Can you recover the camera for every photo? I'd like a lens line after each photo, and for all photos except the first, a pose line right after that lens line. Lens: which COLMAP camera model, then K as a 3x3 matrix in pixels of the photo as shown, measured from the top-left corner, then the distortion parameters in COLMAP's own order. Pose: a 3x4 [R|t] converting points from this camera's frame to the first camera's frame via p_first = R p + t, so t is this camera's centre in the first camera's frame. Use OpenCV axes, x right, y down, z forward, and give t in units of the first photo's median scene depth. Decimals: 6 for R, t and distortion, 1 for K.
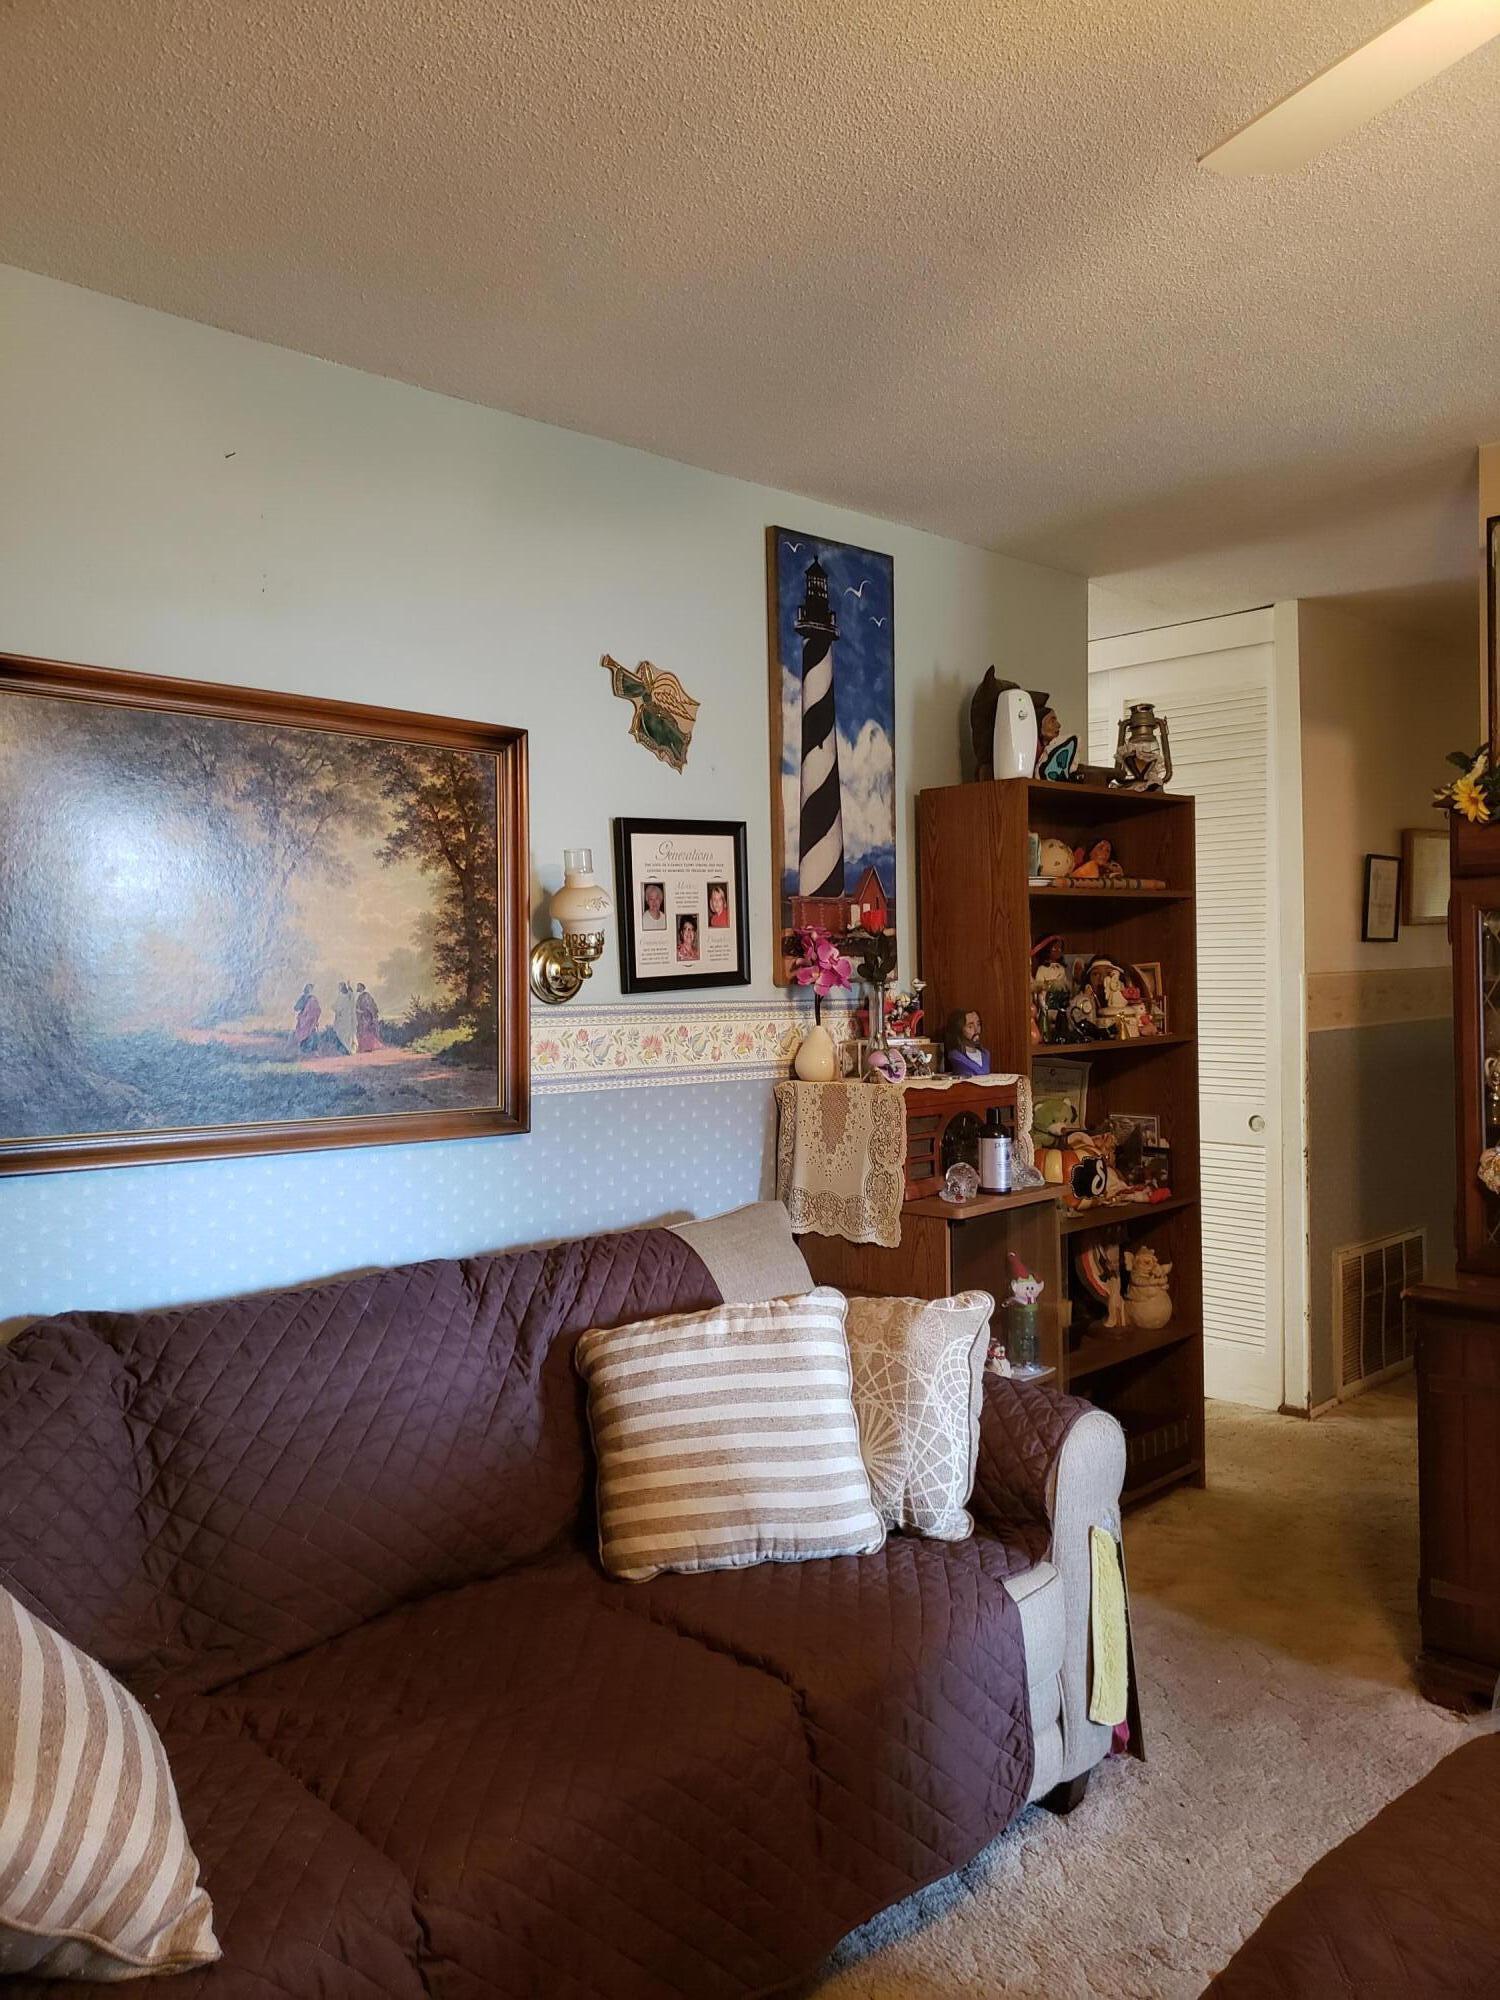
lens RADIAL K [[1521.1, 0, 769.4], [0, 1521.1, 997.2], [0, 0, 1]] dist [0.019908, -0.029292]
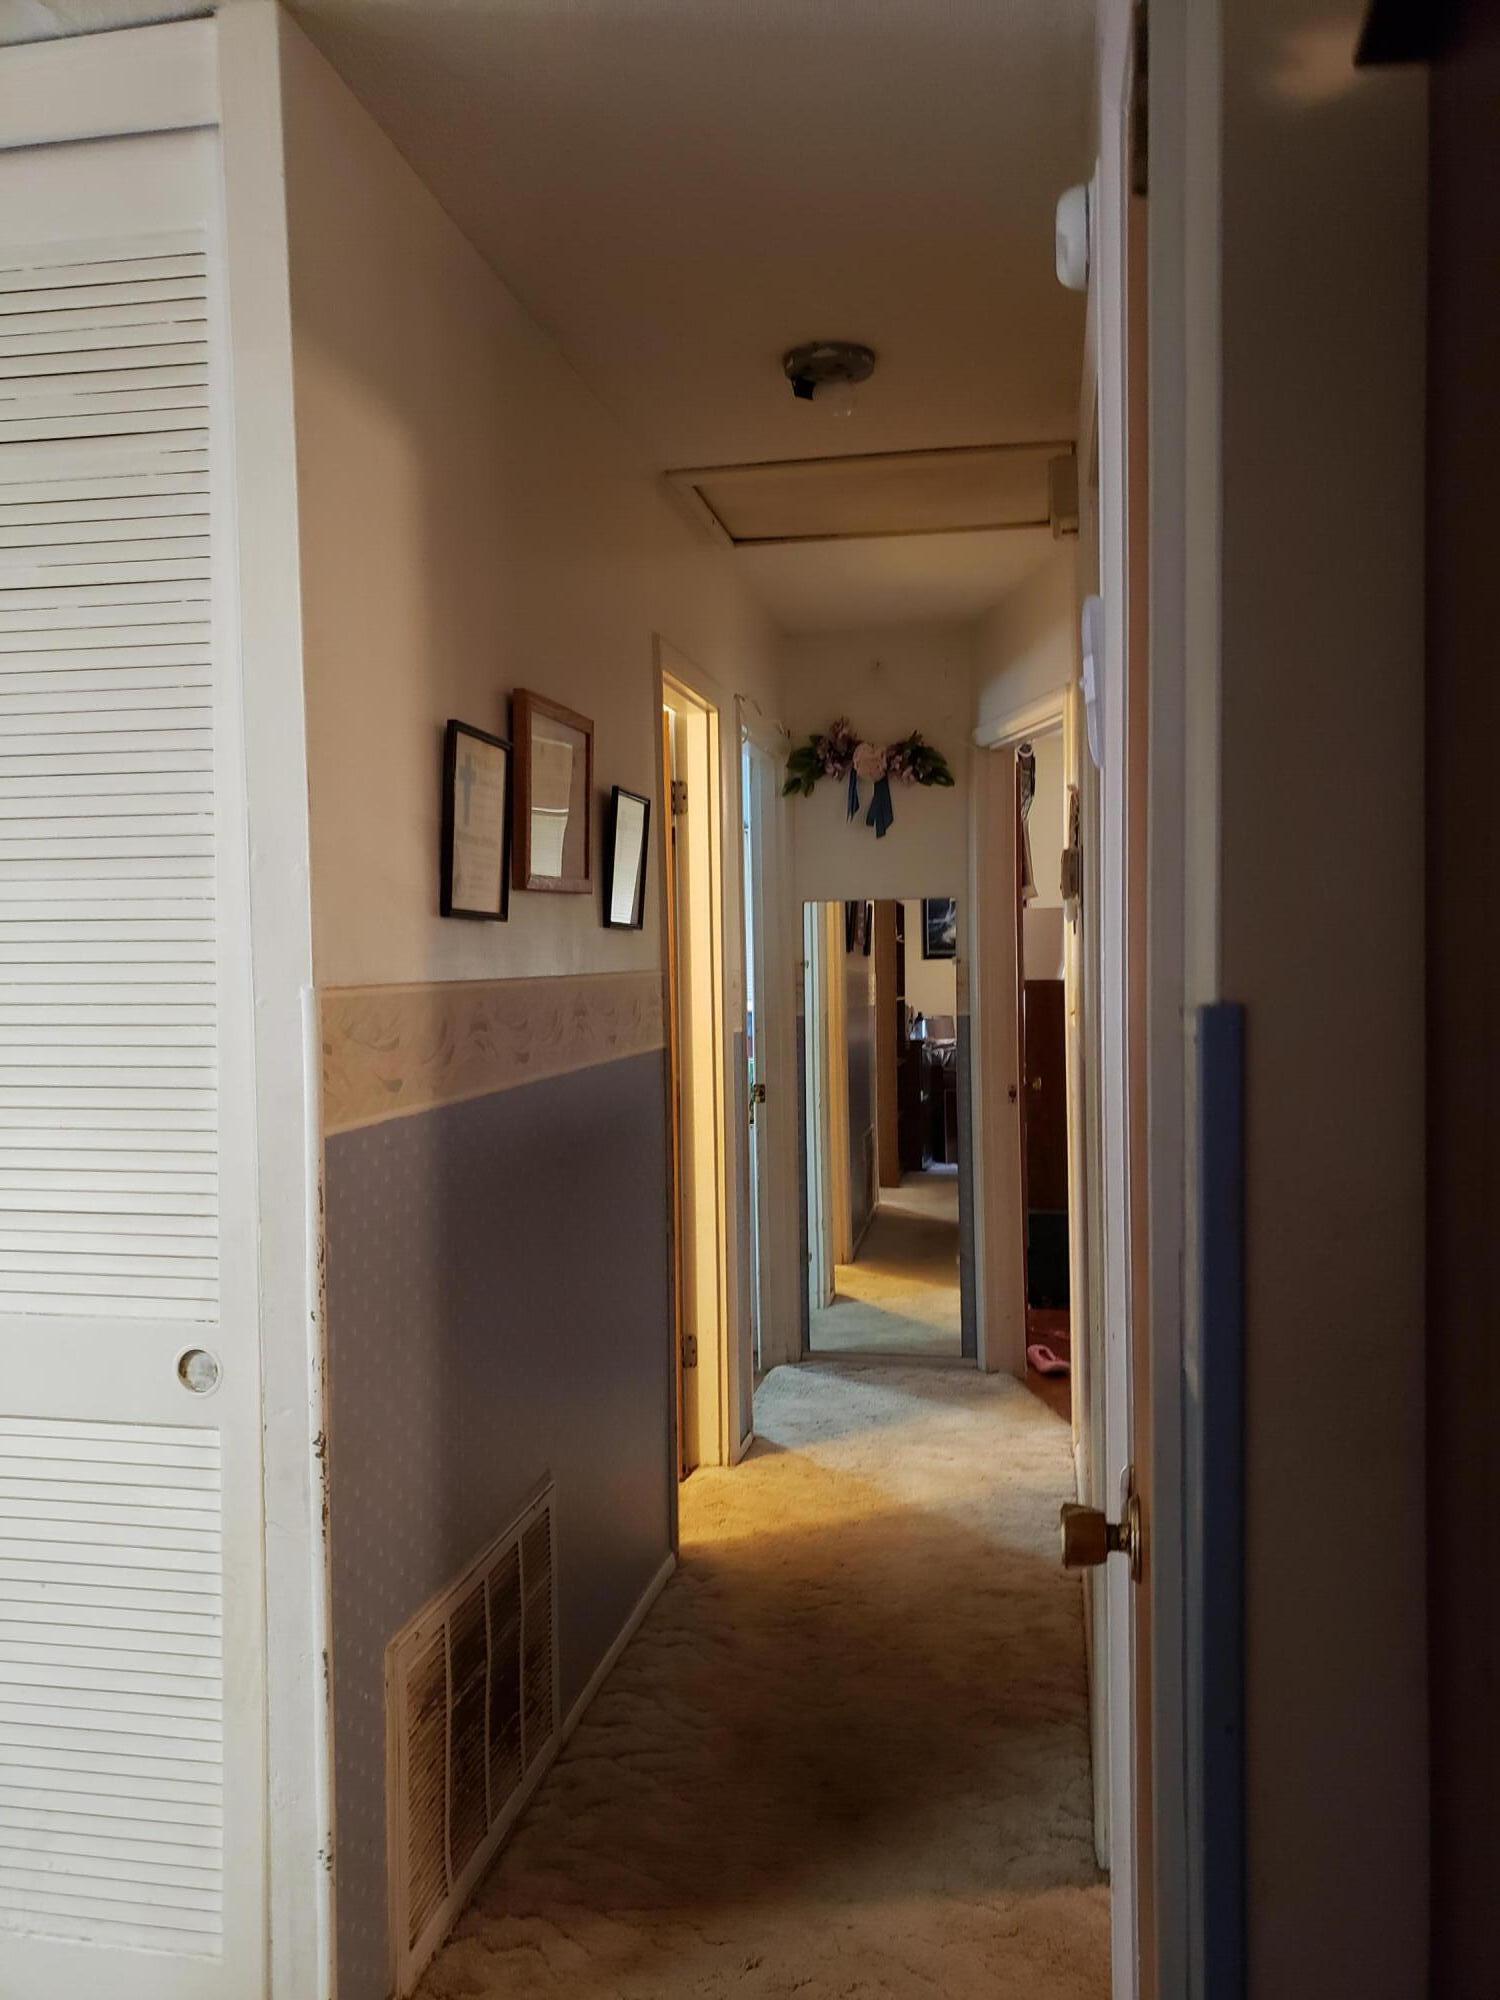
lens RADIAL K [[1521.1, 0, 764.2], [0, 1521.1, 996.4], [0, 0, 1]] dist [0.019908, -0.029292]
pose [[0.814290, -0.004373, 0.580442, 0.212145], [0.014329, 0.999818, -0.012569, -0.005999], [-0.580282, 0.018552, 0.814204, 0.596426]]
